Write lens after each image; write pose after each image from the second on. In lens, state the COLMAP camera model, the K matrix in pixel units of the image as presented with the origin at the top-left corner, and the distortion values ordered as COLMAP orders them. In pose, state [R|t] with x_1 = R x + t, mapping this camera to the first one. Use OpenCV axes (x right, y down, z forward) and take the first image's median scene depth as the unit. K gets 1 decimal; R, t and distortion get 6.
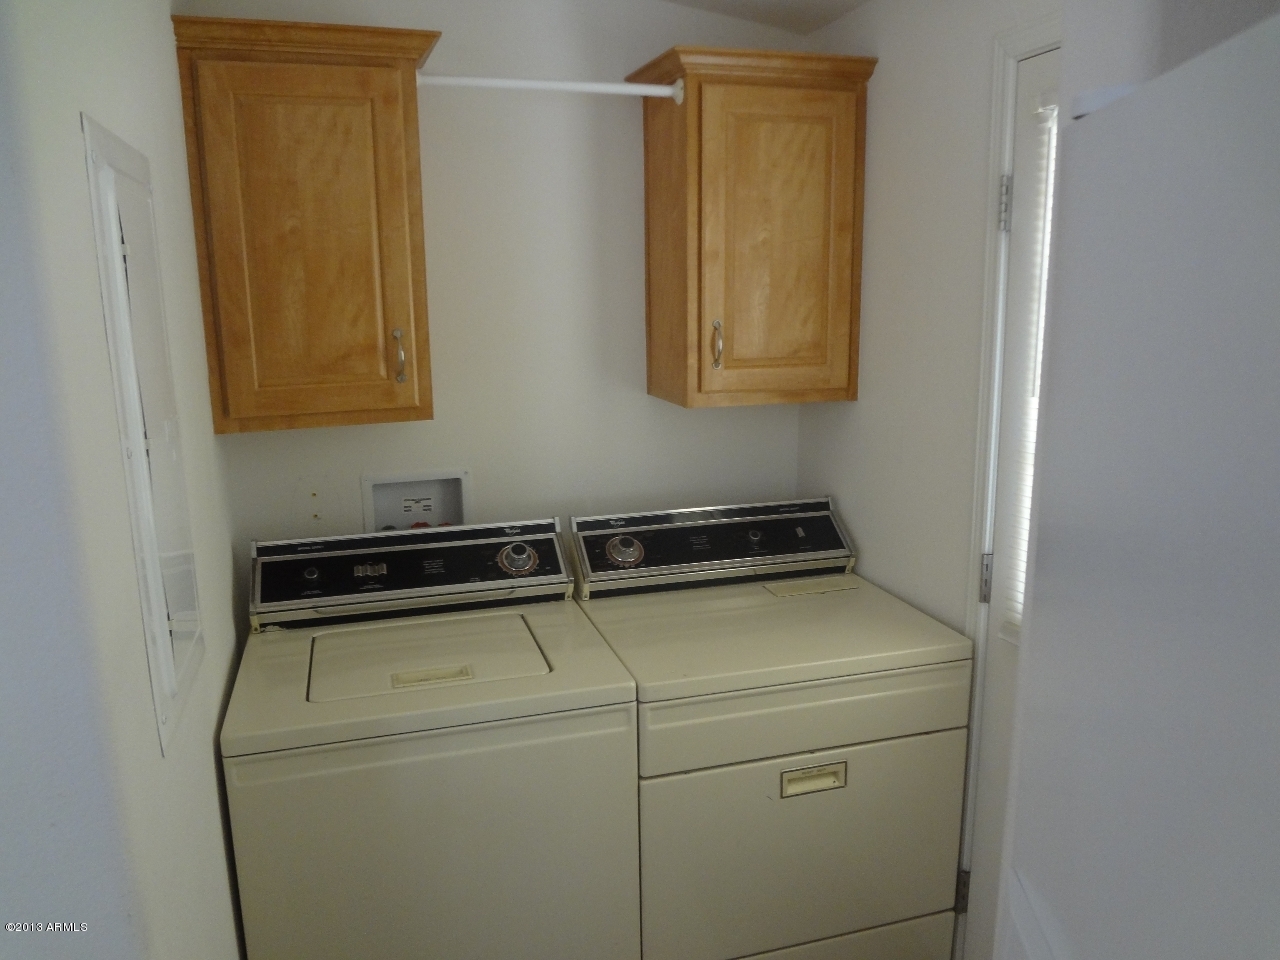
lens RADIAL K [[938.4, 0, 635.8], [0, 938.4, 460.4], [0, 0, 1]] dist [-0.063792, 0.011888]
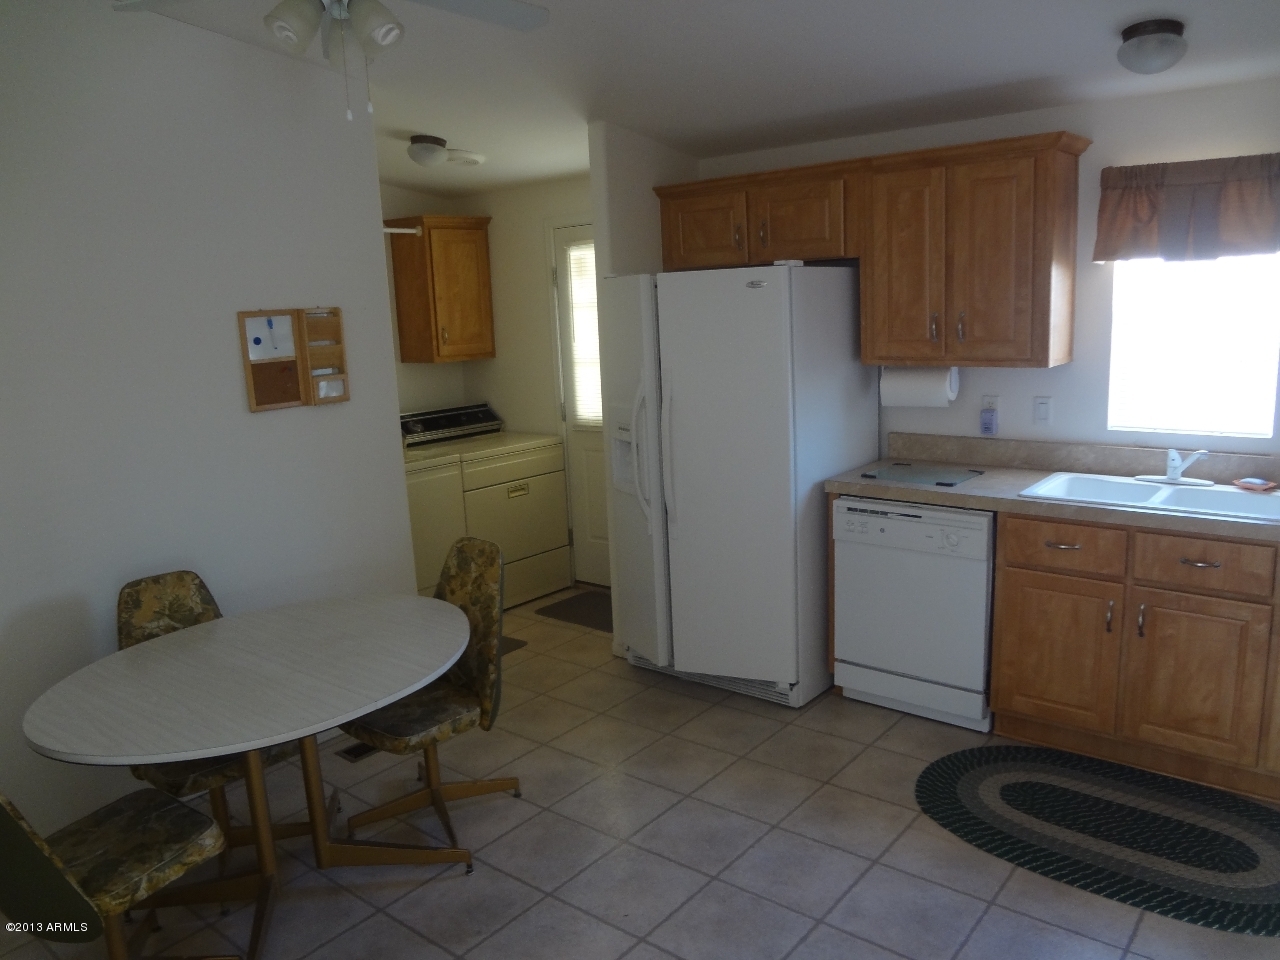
lens RADIAL K [[938.4, 0, 635.8], [0, 938.4, 460.4], [0, 0, 1]] dist [-0.063792, 0.011888]
pose [[0.834460, -0.119569, 0.537940, -0.825262], [0.138550, 0.990342, 0.005204, 0.246705], [-0.533367, 0.070189, 0.842967, -1.247228]]
